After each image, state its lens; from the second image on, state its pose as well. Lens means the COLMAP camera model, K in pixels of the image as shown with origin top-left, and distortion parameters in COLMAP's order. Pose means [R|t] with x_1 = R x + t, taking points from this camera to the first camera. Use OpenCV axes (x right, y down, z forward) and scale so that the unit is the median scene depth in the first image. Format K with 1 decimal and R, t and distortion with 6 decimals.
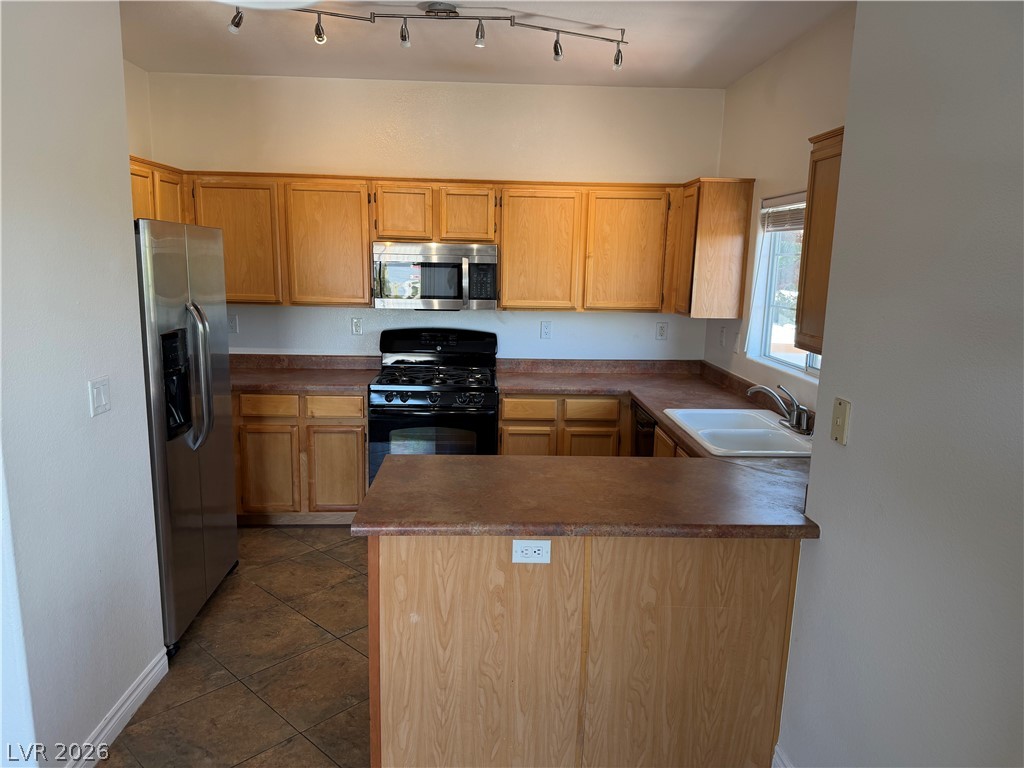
lens RADIAL K [[719.1, 0, 483.5], [0, 719.1, 406.9], [0, 0, 1]] dist [0.081479, -0.098349]
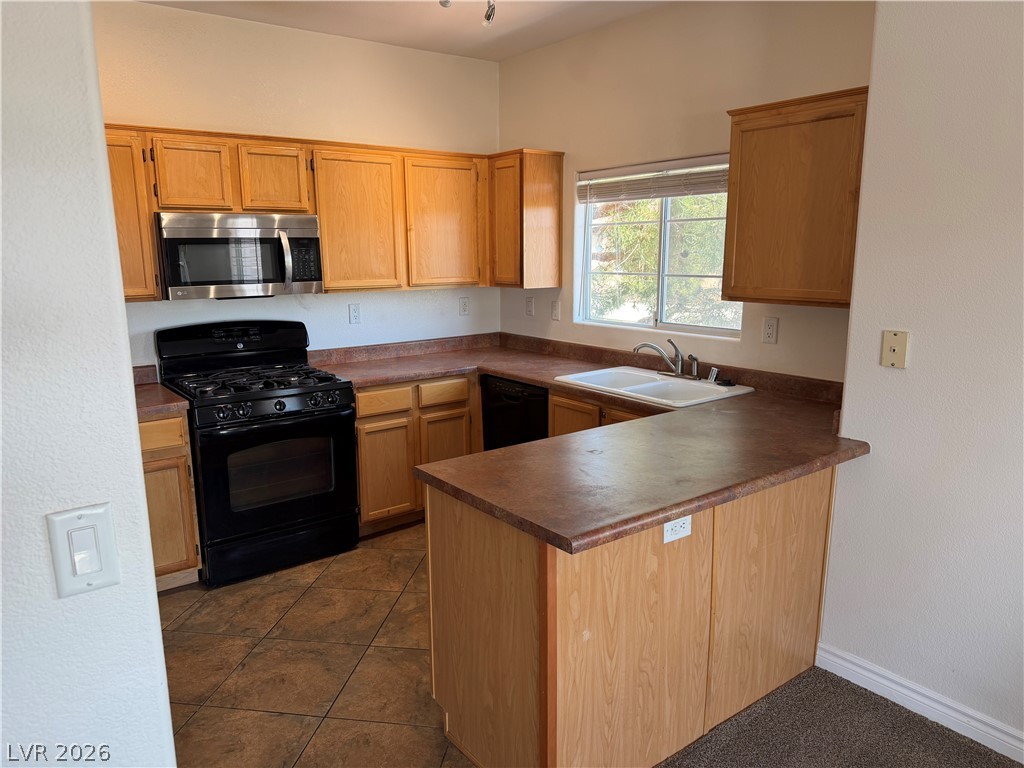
lens RADIAL K [[719.1, 0, 588.2], [0, 719.1, 401.2], [0, 0, 1]] dist [0.081479, -0.098349]
pose [[0.817586, -0.152188, 0.555331, -0.232628], [0.142287, 0.987928, 0.061259, -0.016574], [-0.557950, 0.028932, 0.829370, 0.119139]]
